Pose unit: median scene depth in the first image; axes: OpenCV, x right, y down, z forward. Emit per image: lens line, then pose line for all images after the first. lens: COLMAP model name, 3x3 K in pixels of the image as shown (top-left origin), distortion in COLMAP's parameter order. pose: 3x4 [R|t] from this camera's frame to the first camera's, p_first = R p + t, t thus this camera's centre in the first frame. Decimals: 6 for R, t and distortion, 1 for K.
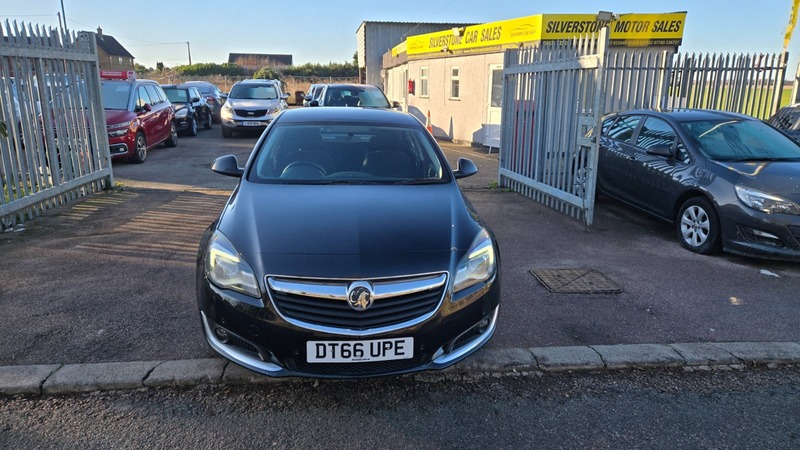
lens RADIAL K [[525.8, 0, 406.0], [0, 525.8, 220.3], [0, 0, 1]] dist [0.082325, -0.069765]
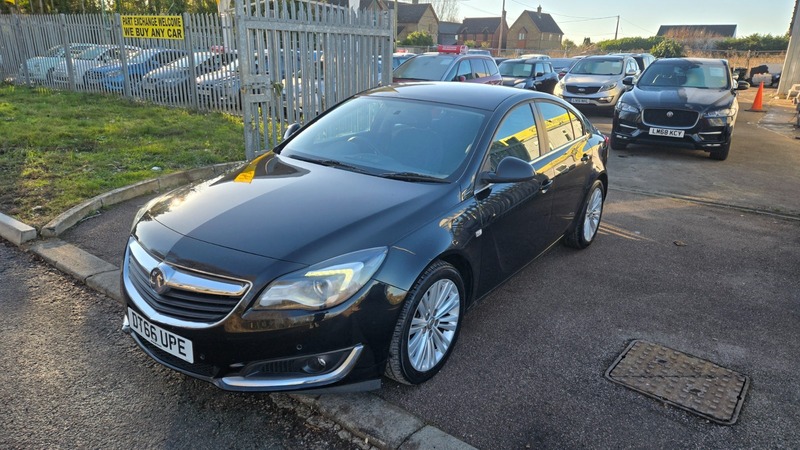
lens RADIAL K [[525.8, 0, 406.0], [0, 525.8, 220.3], [0, 0, 1]] dist [0.082325, -0.069765]
pose [[0.738348, 0.212018, -0.640227, 0.375488], [-0.184412, 0.976591, 0.110734, -0.065263], [0.648717, 0.036305, 0.760163, 0.256696]]
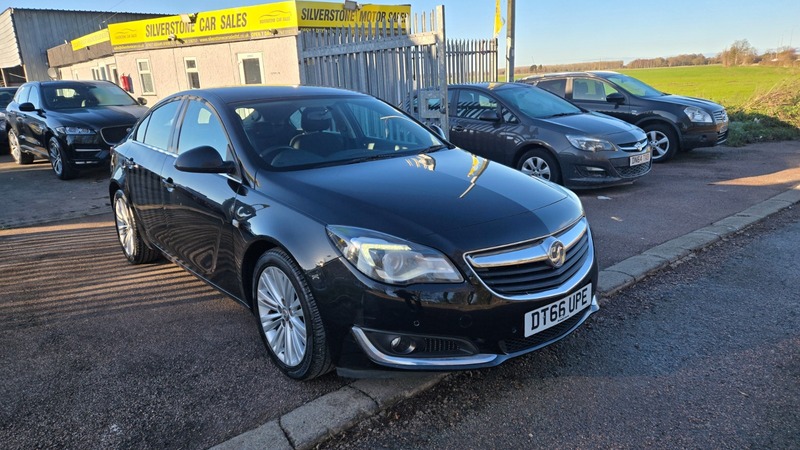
lens RADIAL K [[526.1, 0, 413.7], [0, 526.1, 221.1], [0, 0, 1]] dist [0.081784, -0.068600]
pose [[0.825929, -0.187880, 0.531547, -0.357824], [0.186534, 0.980803, 0.056834, -0.004234], [-0.532021, 0.052211, 0.845120, 0.155654]]
